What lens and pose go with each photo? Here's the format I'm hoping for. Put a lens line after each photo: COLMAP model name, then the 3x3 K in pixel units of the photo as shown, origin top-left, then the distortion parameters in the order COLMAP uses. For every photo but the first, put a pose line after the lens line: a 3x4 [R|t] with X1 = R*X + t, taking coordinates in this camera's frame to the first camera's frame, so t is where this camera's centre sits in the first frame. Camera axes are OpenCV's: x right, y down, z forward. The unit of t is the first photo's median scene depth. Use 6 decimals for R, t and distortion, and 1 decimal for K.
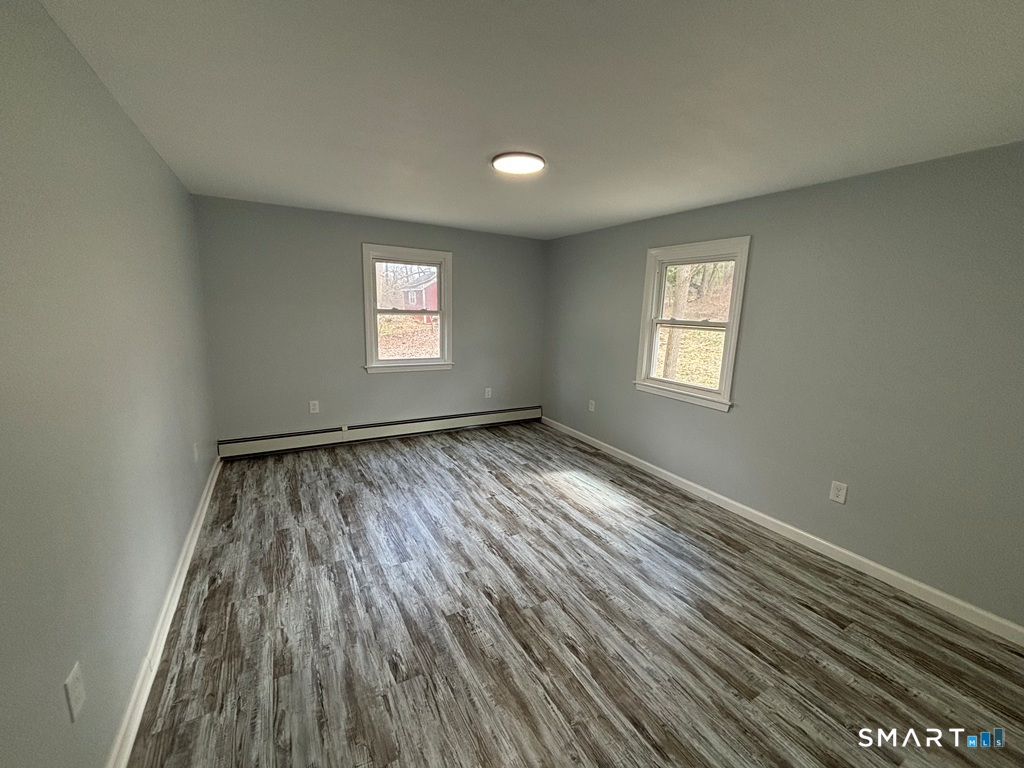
lens RADIAL K [[413.2, 0, 509.4], [0, 413.2, 382.8], [0, 0, 1]] dist [0.007657, -0.002174]
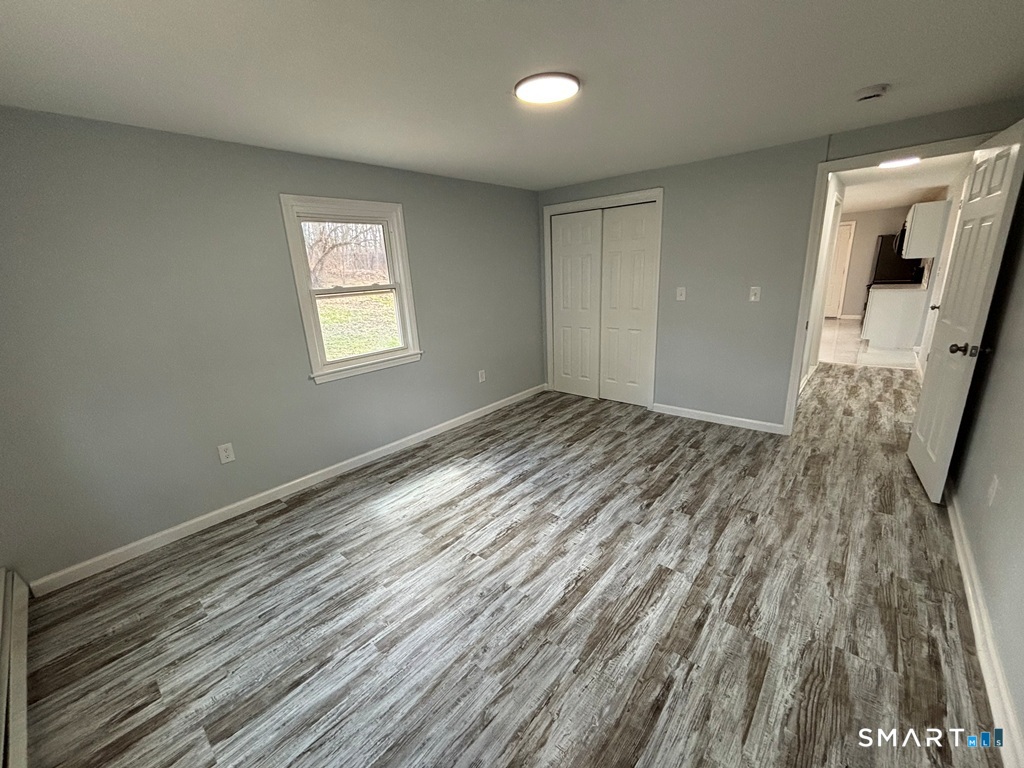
lens RADIAL K [[413.2, 0, 511.2], [0, 413.2, 382.2], [0, 0, 1]] dist [0.007657, -0.002174]
pose [[-0.336568, -0.266086, 0.903283, -0.785059], [0.211096, 0.913513, 0.347755, -0.276540], [-0.917693, 0.307722, -0.251290, 1.342292]]
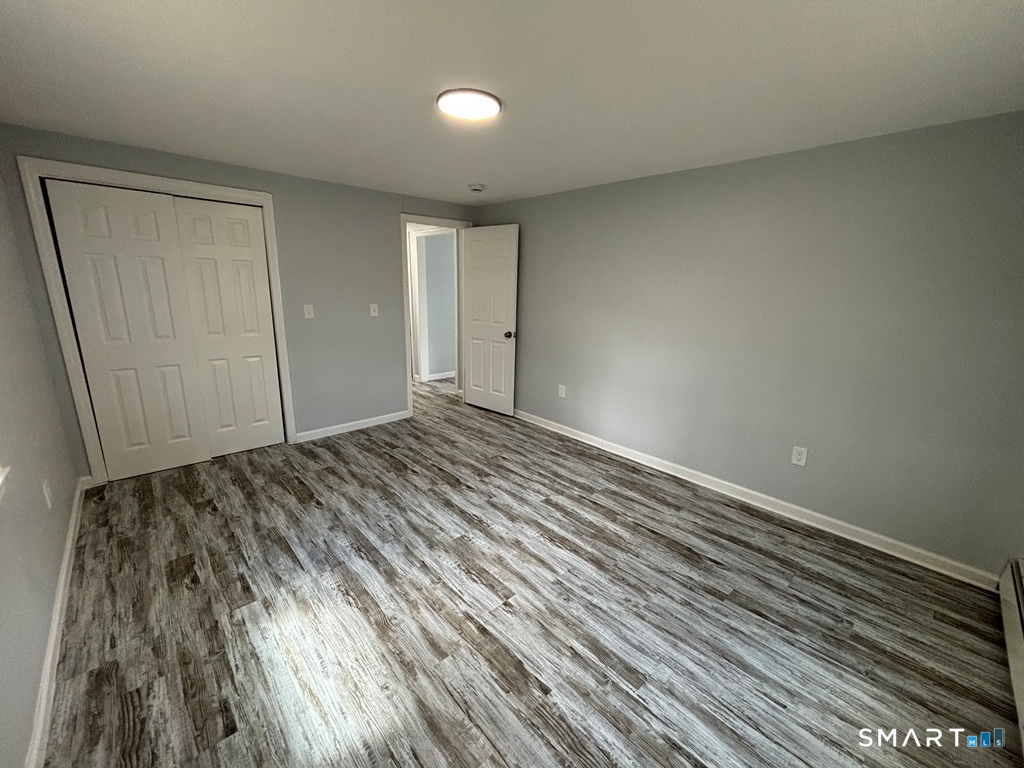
lens RADIAL K [[413.2, 0, 508.2], [0, 413.2, 381.3], [0, 0, 1]] dist [0.007657, -0.002174]
pose [[-0.972492, -0.001403, -0.232931, 0.127959], [-0.096995, 0.911603, 0.399464, -0.338621], [0.211780, 0.411069, -0.886663, 1.829785]]
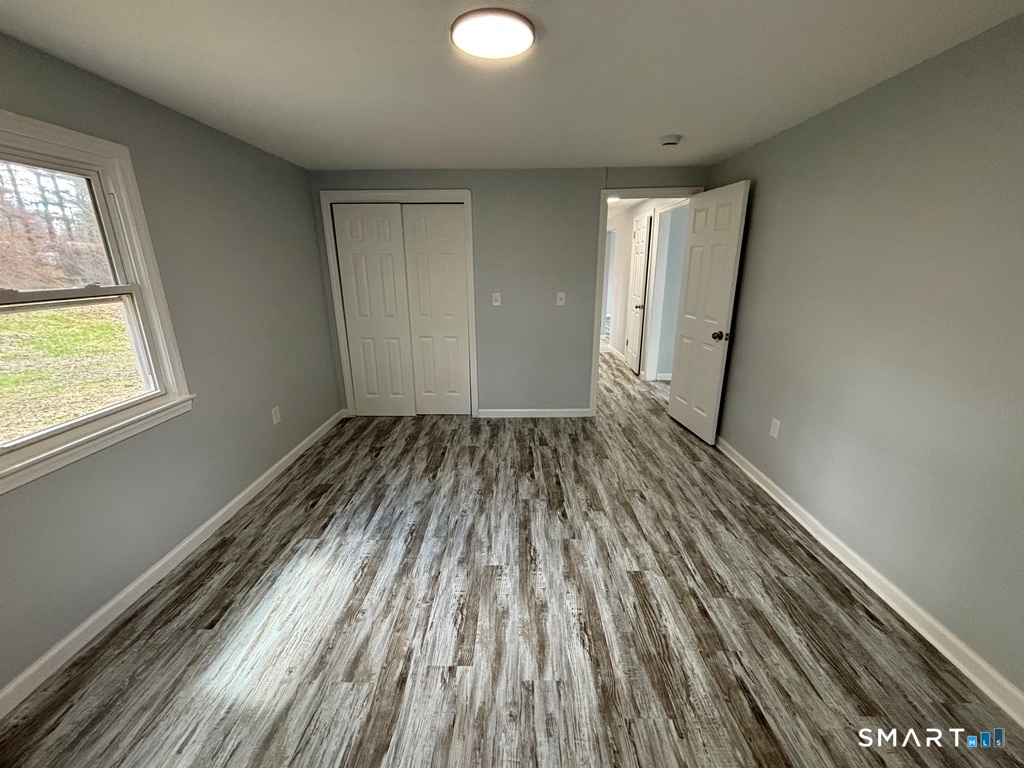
lens RADIAL K [[413.2, 0, 509.7], [0, 413.2, 382.9], [0, 0, 1]] dist [0.007657, -0.002174]
pose [[-0.863351, -0.164725, 0.476959, -0.358663], [0.073946, 0.893711, 0.442508, -0.309723], [-0.499156, 0.417309, -0.759406, 1.562703]]
